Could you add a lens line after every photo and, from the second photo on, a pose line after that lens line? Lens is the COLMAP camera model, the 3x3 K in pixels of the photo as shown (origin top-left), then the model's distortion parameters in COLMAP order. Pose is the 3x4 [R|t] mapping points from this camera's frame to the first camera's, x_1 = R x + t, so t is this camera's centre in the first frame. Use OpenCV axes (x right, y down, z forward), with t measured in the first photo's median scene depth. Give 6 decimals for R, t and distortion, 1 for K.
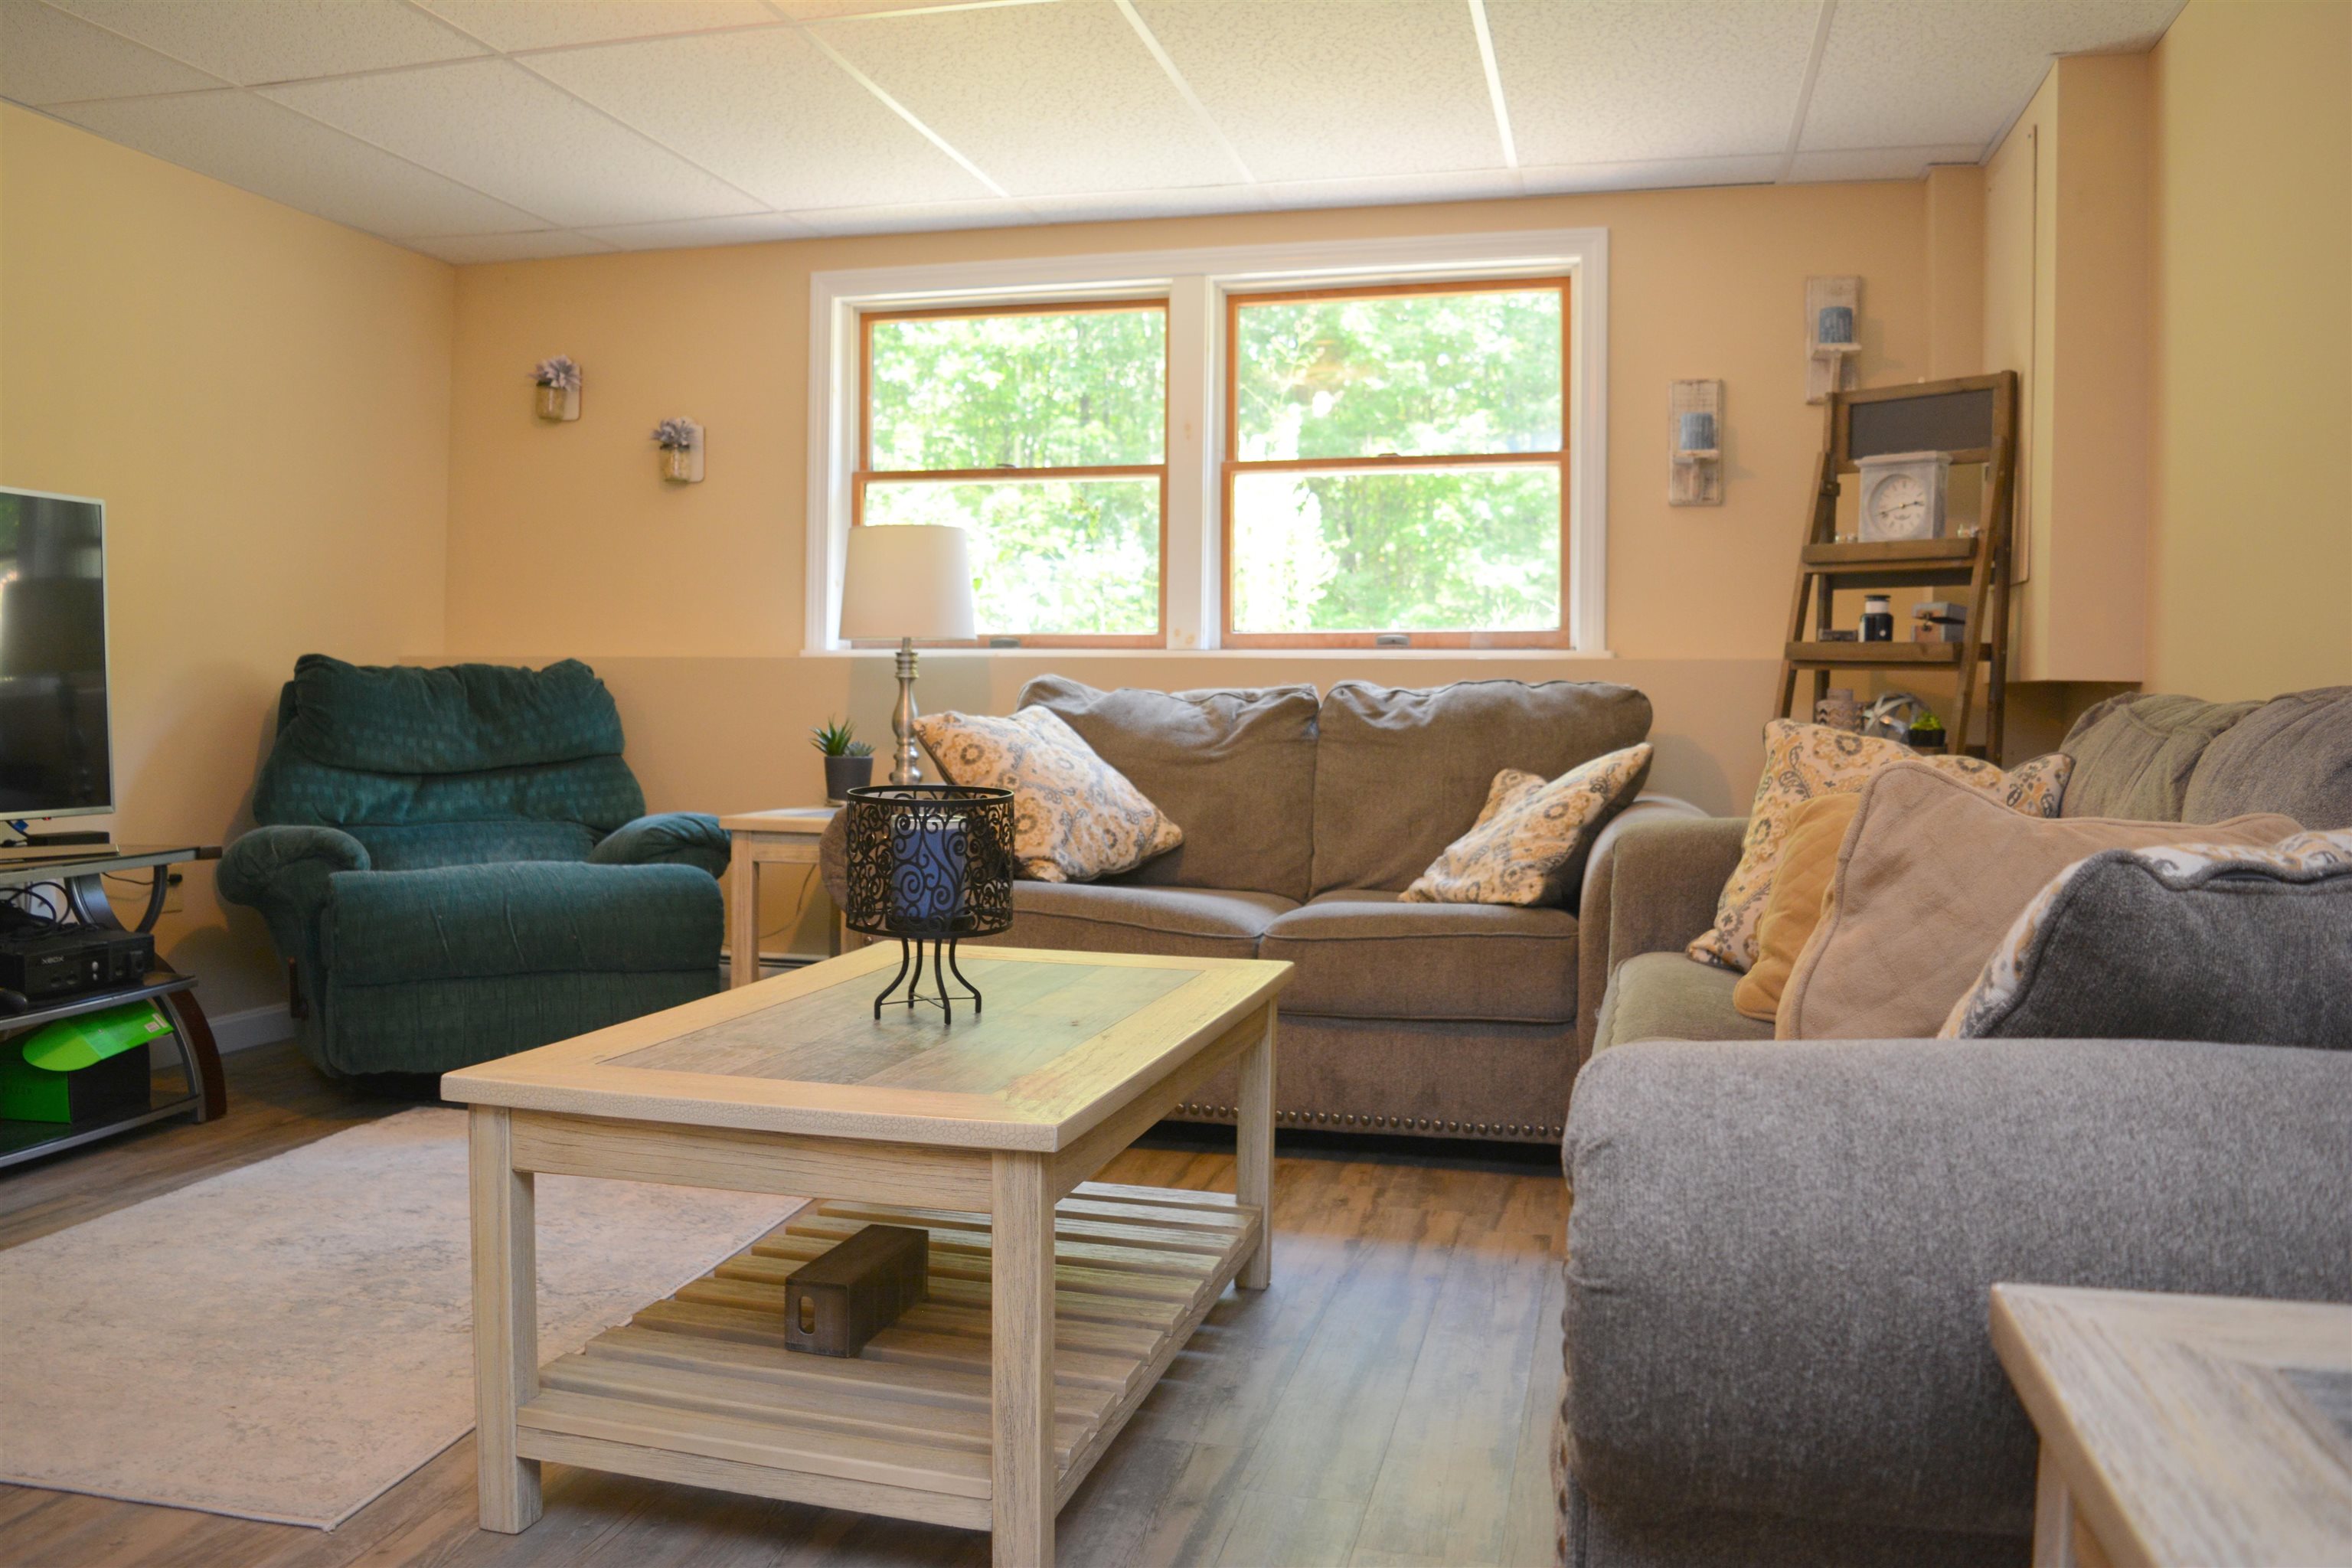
lens RADIAL K [[1844.2, 0, 1172.5], [0, 1844.2, 773.3], [0, 0, 1]] dist [-0.098455, 0.027319]
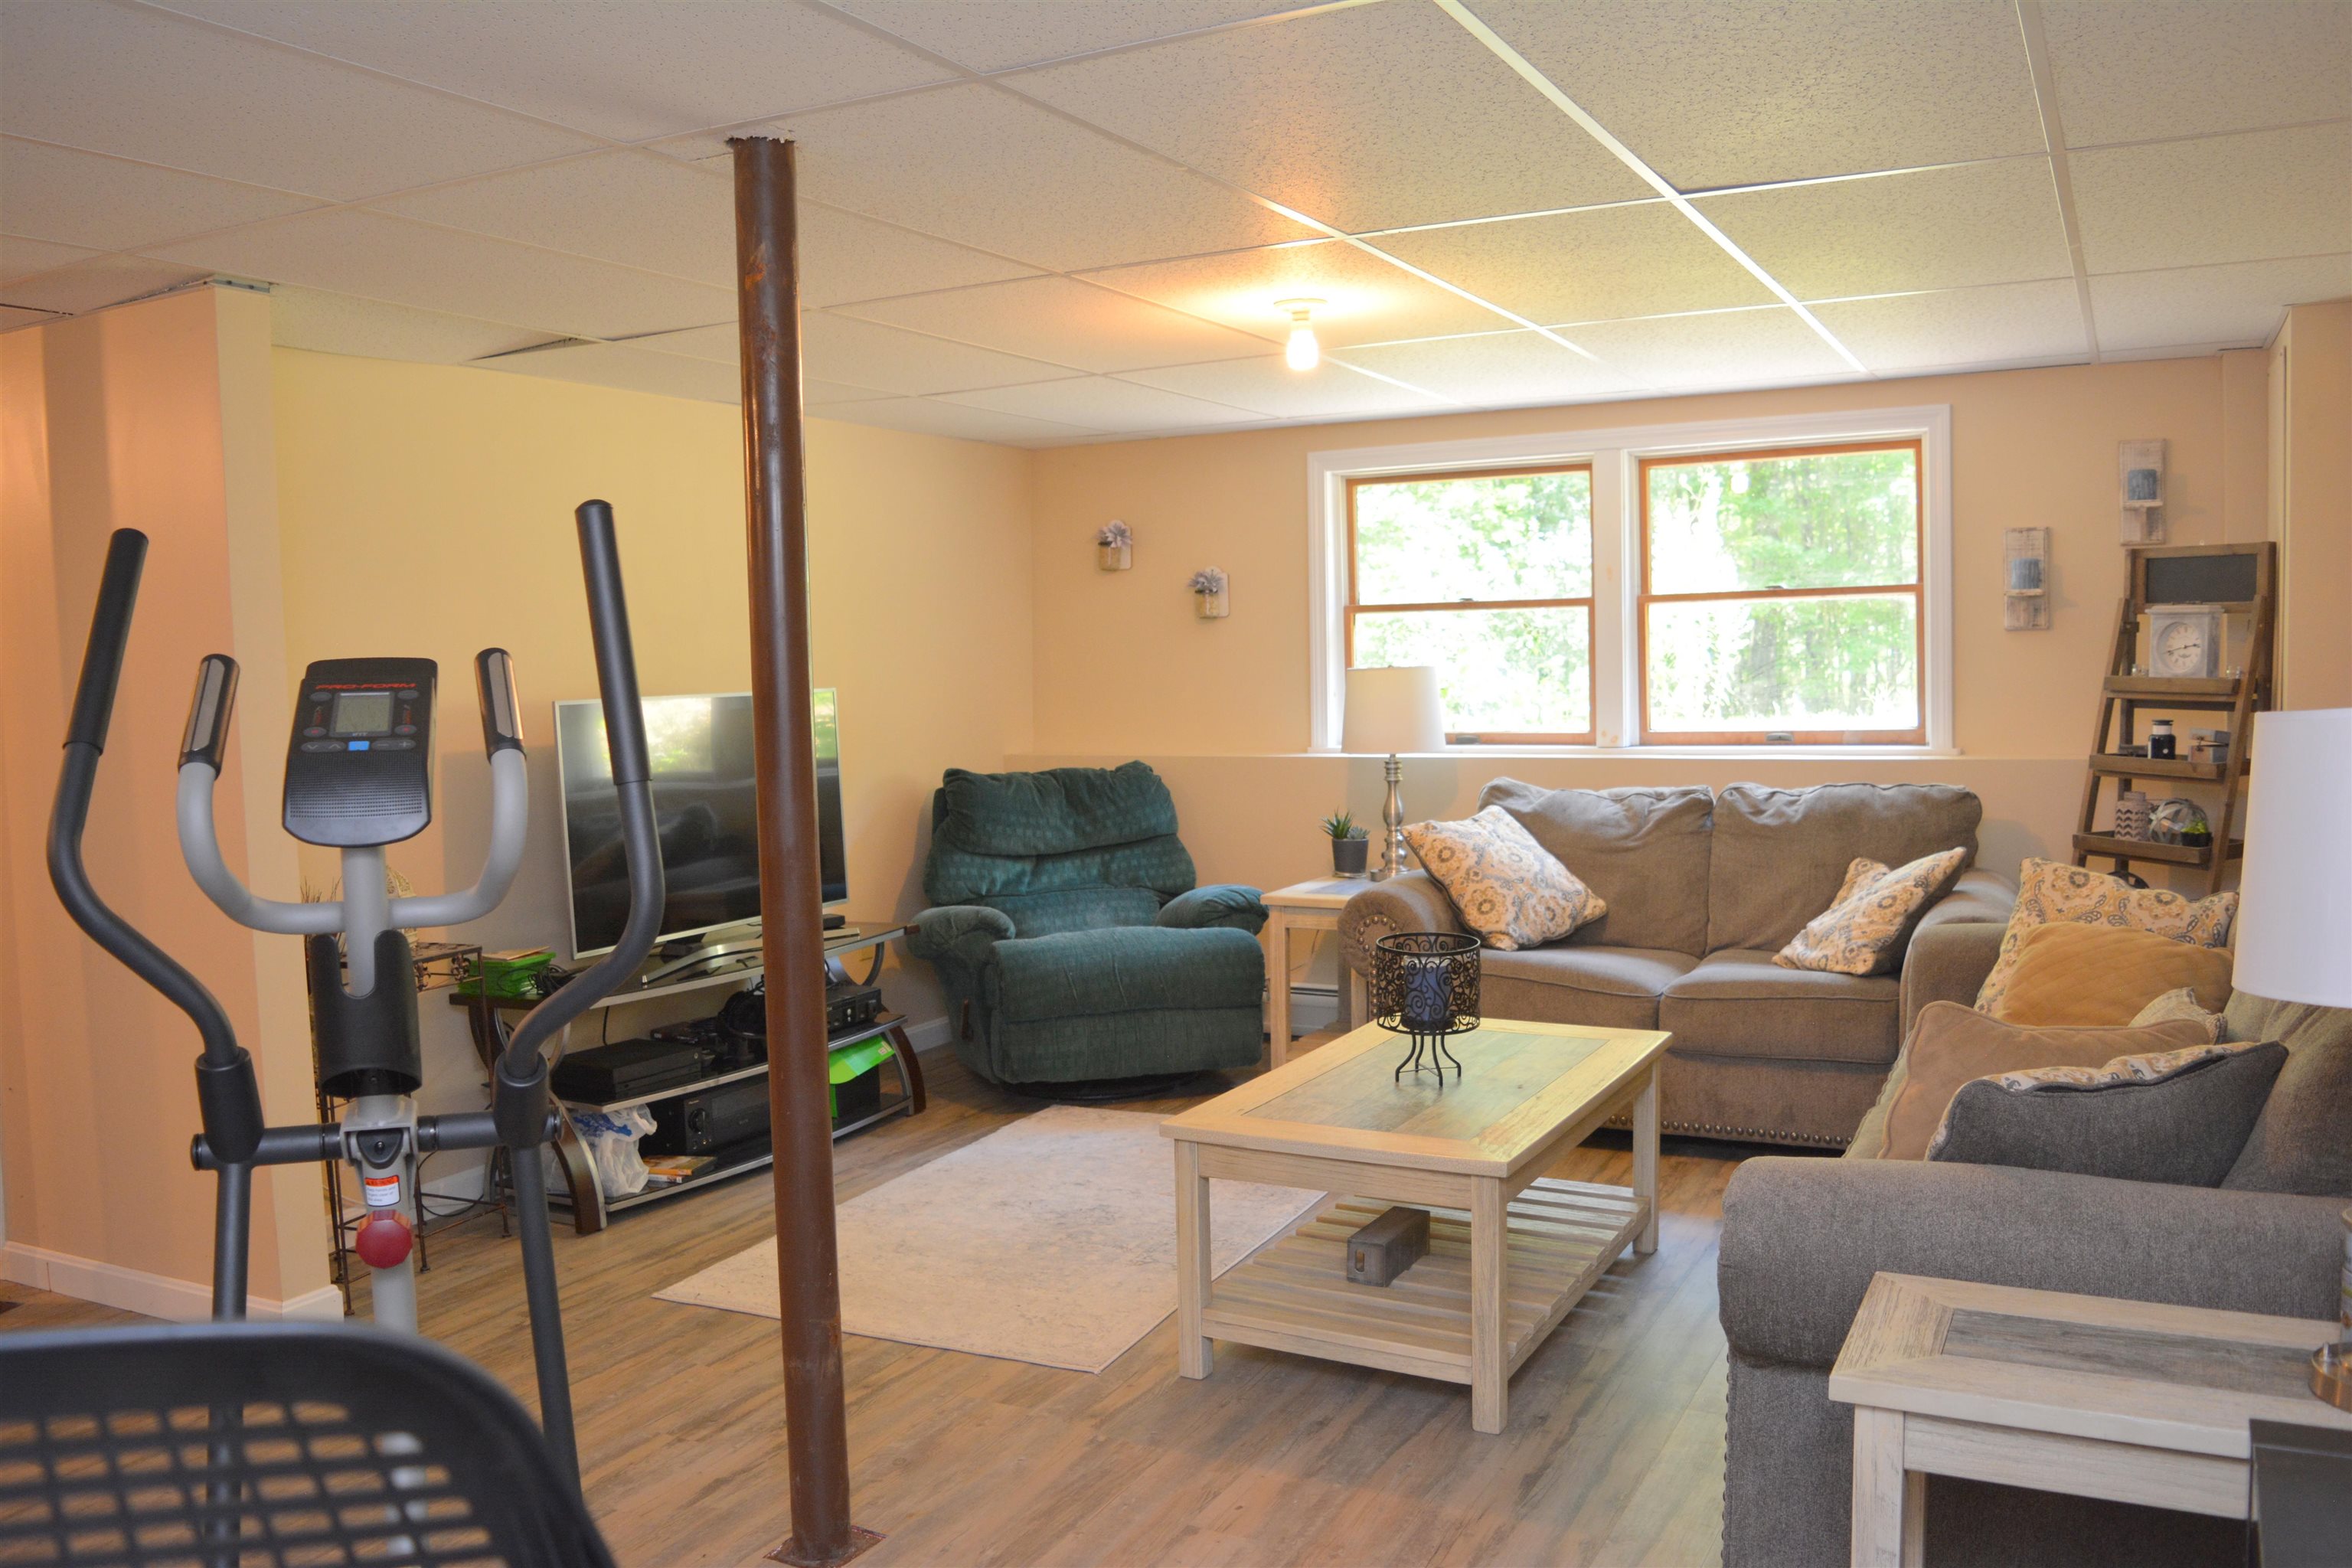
lens RADIAL K [[1844.2, 0, 1187.1], [0, 1844.2, 787.5], [0, 0, 1]] dist [-0.098455, 0.027319]
pose [[0.971129, -0.015594, -0.238043, 0.027214], [0.024104, 0.999169, 0.032882, -0.100533], [0.237333, -0.037671, 0.970698, -0.334545]]
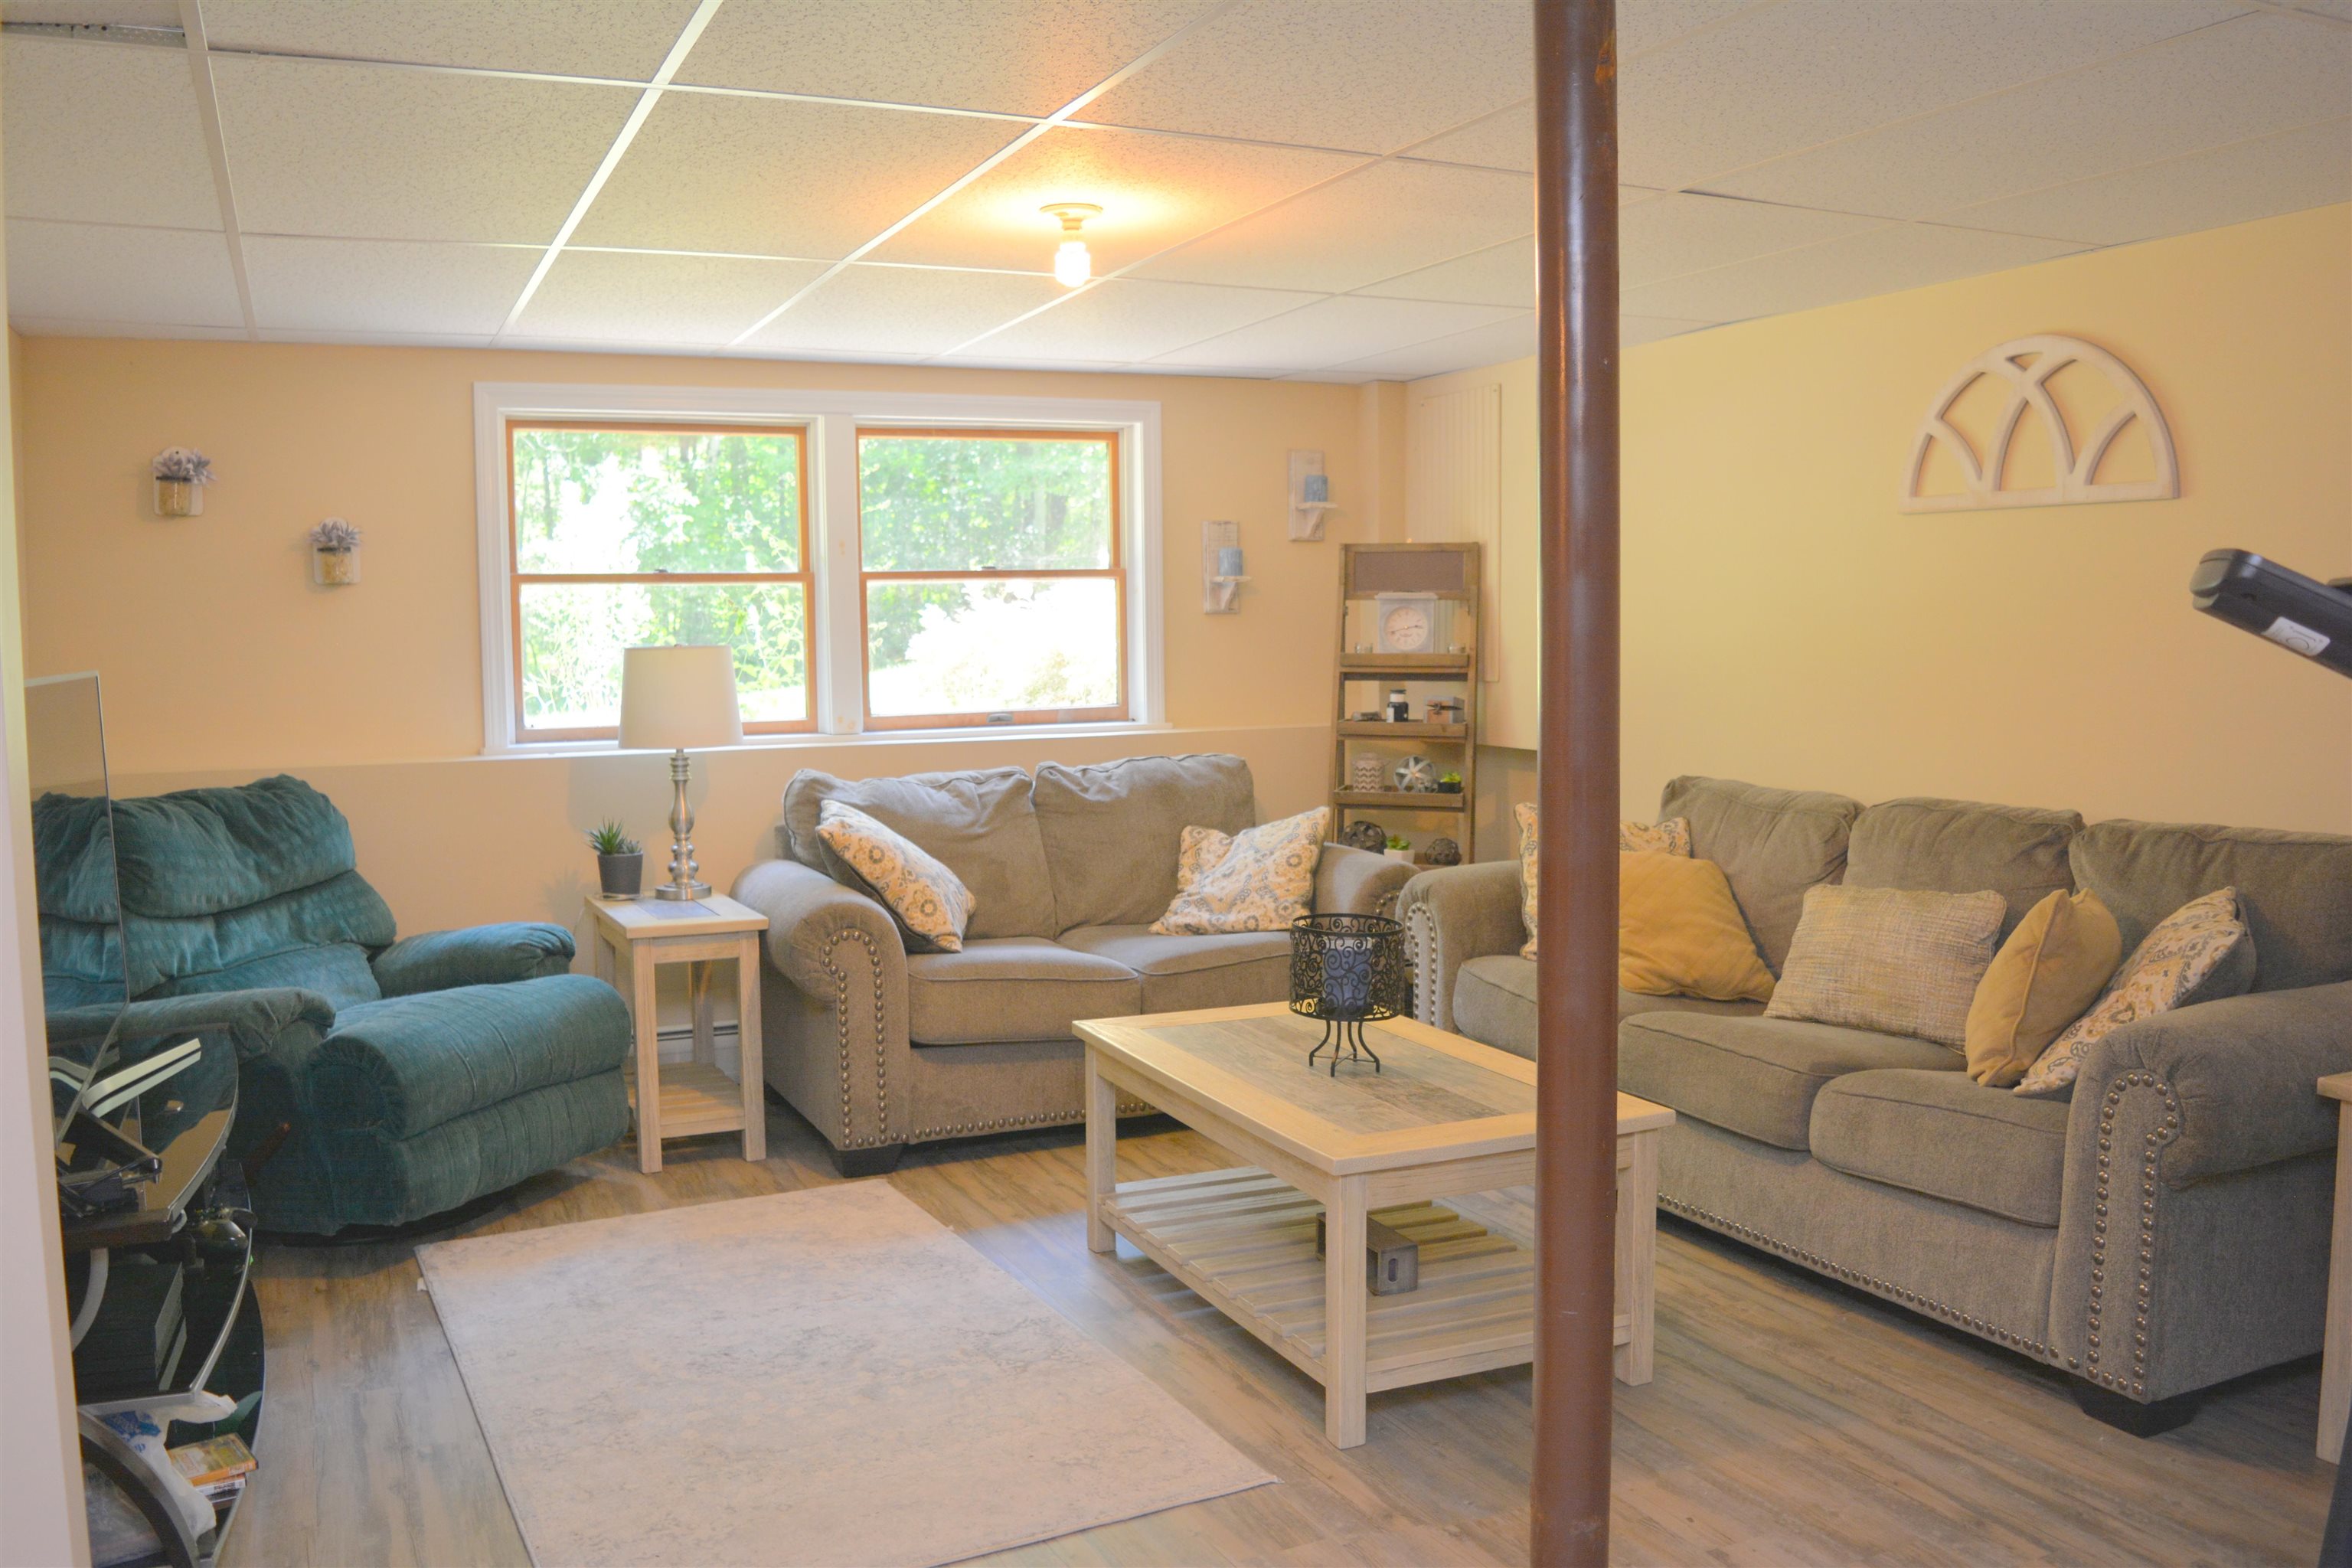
lens RADIAL K [[1844.2, 0, 1117.5], [0, 1844.2, 790.9], [0, 0, 1]] dist [-0.098455, 0.027319]
pose [[0.790607, -0.072210, 0.608052, -0.657540], [0.043083, 0.997121, 0.062396, -0.110590], [-0.610807, -0.023134, 0.791442, -0.043676]]
